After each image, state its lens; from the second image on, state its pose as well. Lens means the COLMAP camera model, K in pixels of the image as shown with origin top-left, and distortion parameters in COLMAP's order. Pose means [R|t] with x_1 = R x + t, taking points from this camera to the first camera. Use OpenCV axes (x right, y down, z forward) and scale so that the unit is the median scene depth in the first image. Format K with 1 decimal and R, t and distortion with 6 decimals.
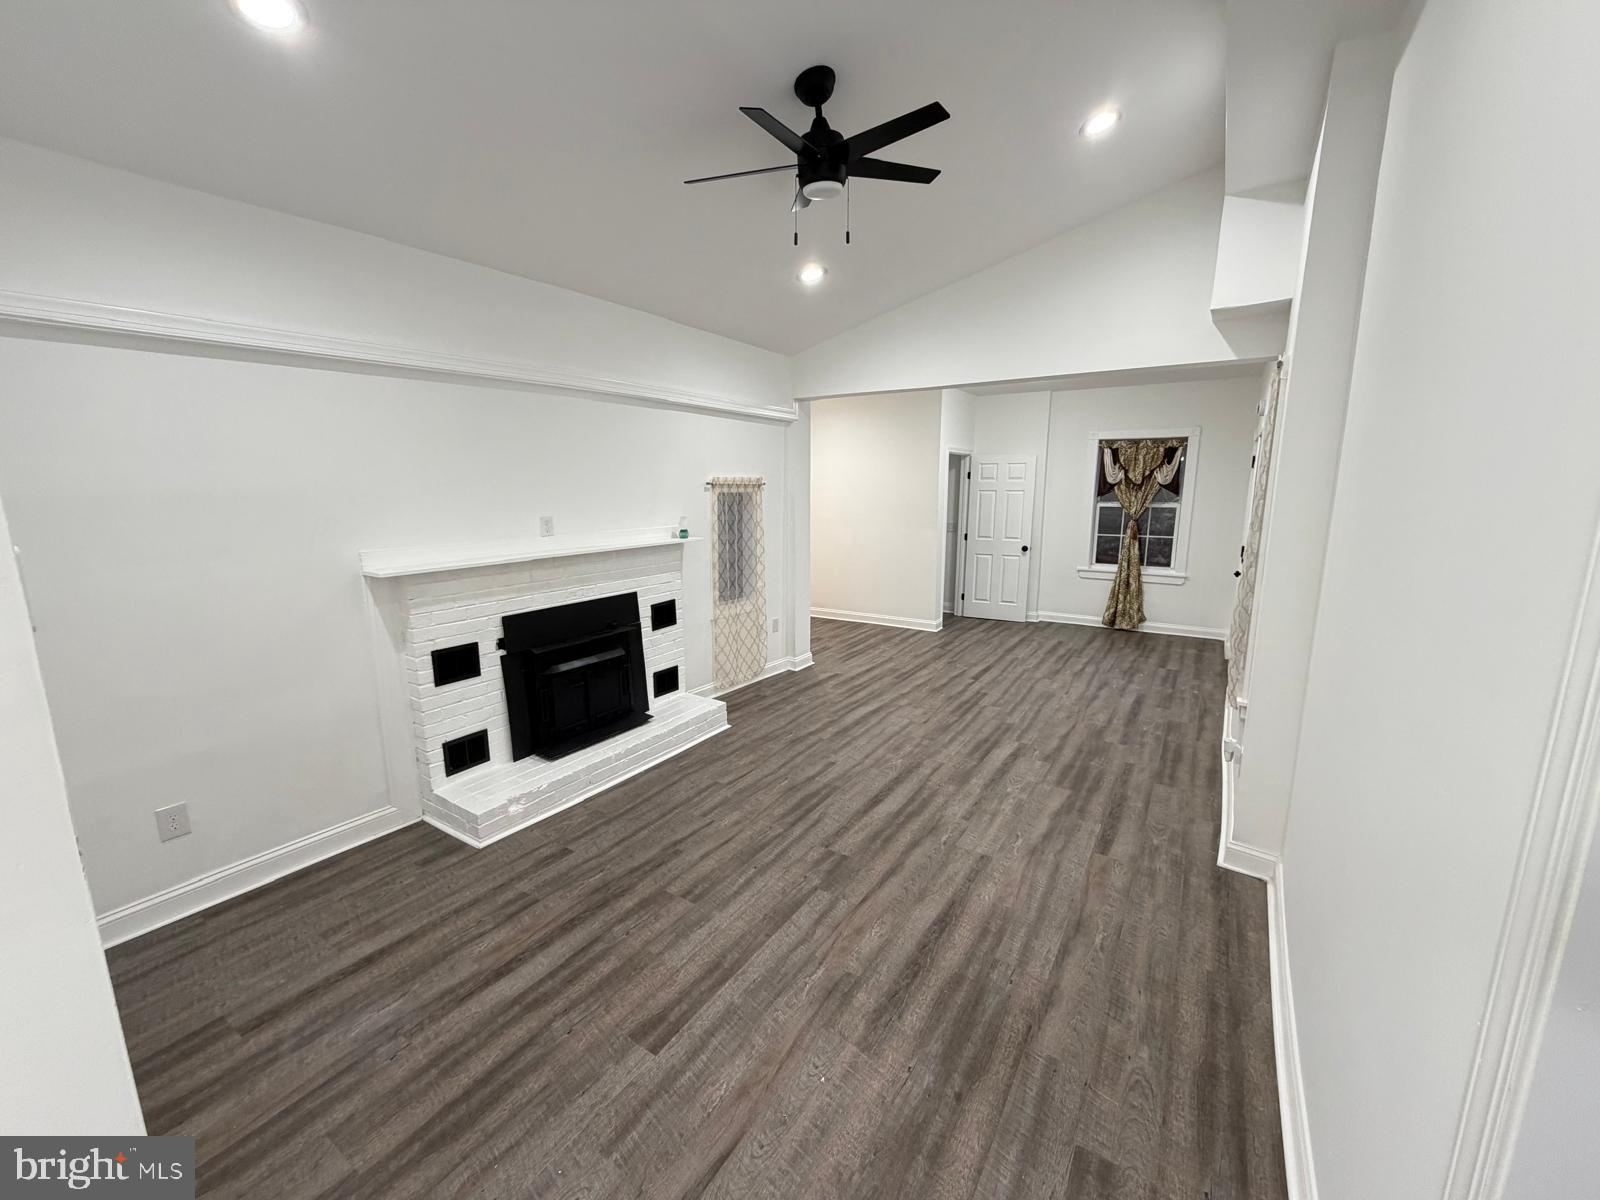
lens RADIAL K [[635.2, 0, 794.5], [0, 635.2, 600.7], [0, 0, 1]] dist [0.001145, 0.000068]
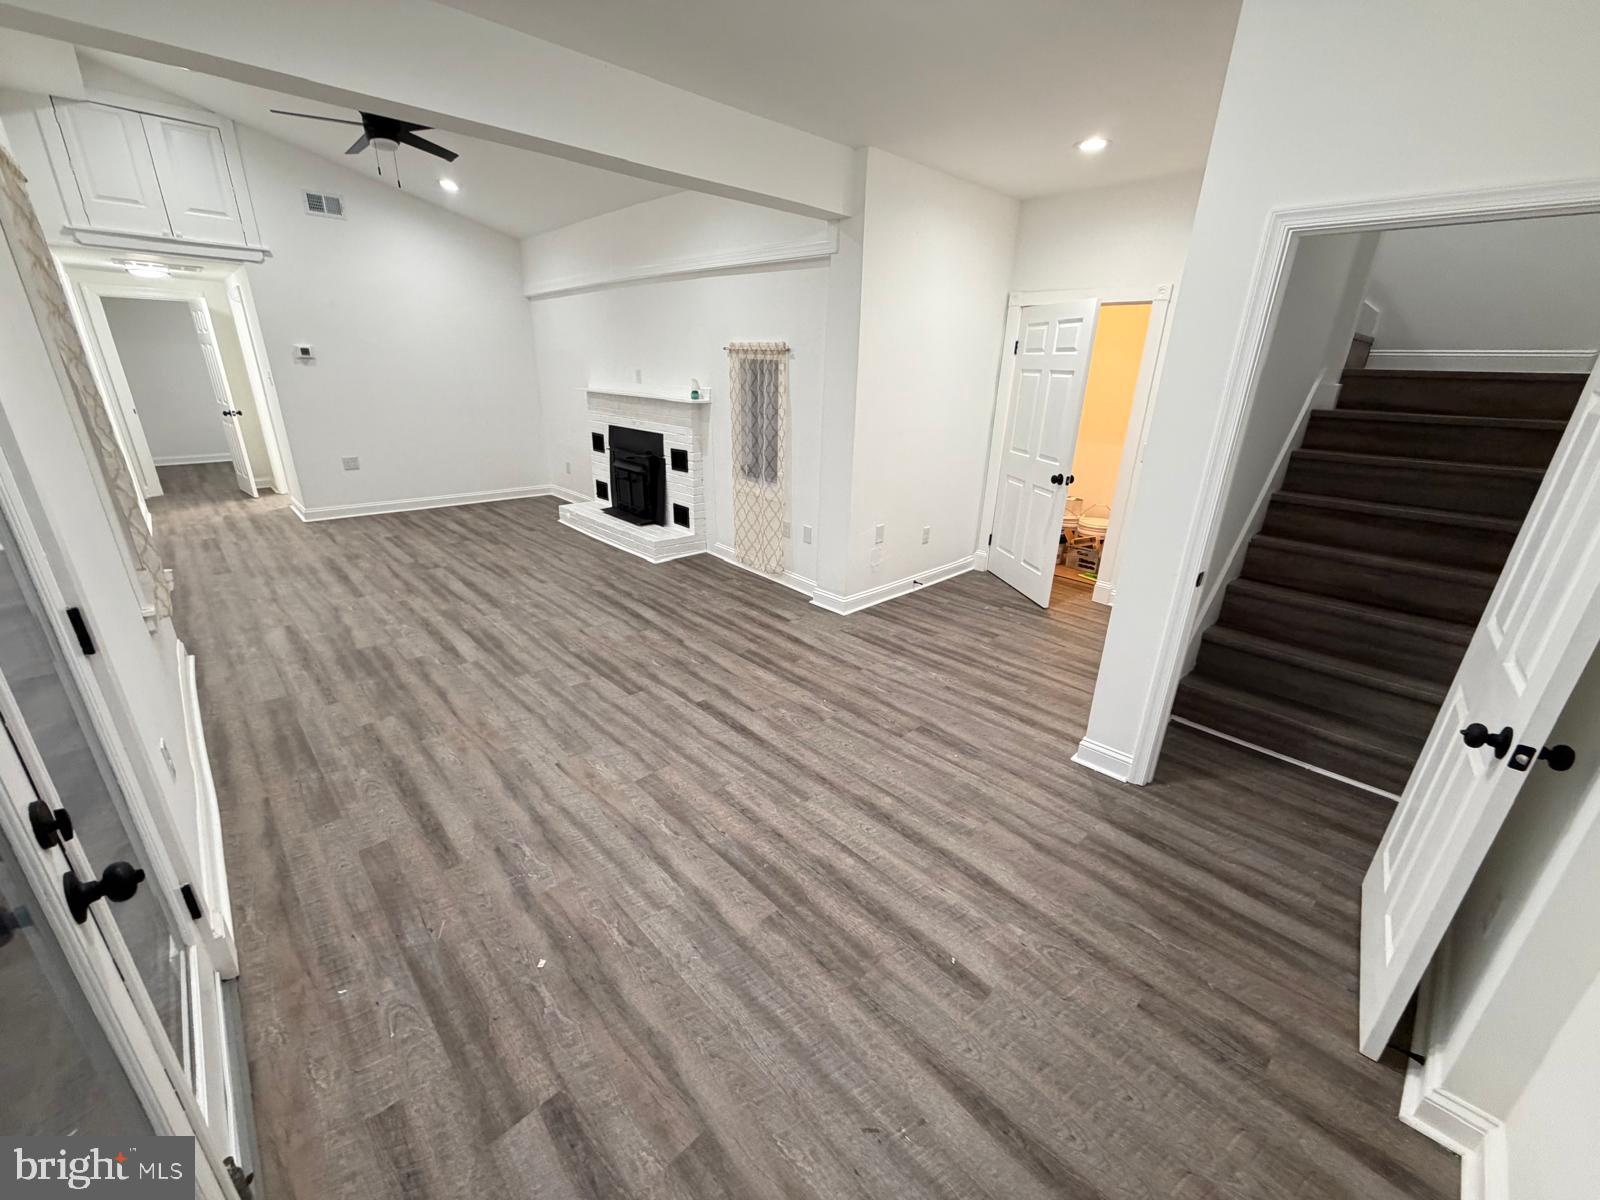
lens RADIAL K [[635.2, 0, 794.5], [0, 635.2, 600.7], [0, 0, 1]] dist [0.001145, 0.000068]
pose [[-0.216039, 0.342155, -0.914471, 0.870589], [-0.203774, 0.900164, 0.384943, -0.227572], [0.954884, 0.269508, -0.124748, 1.294635]]
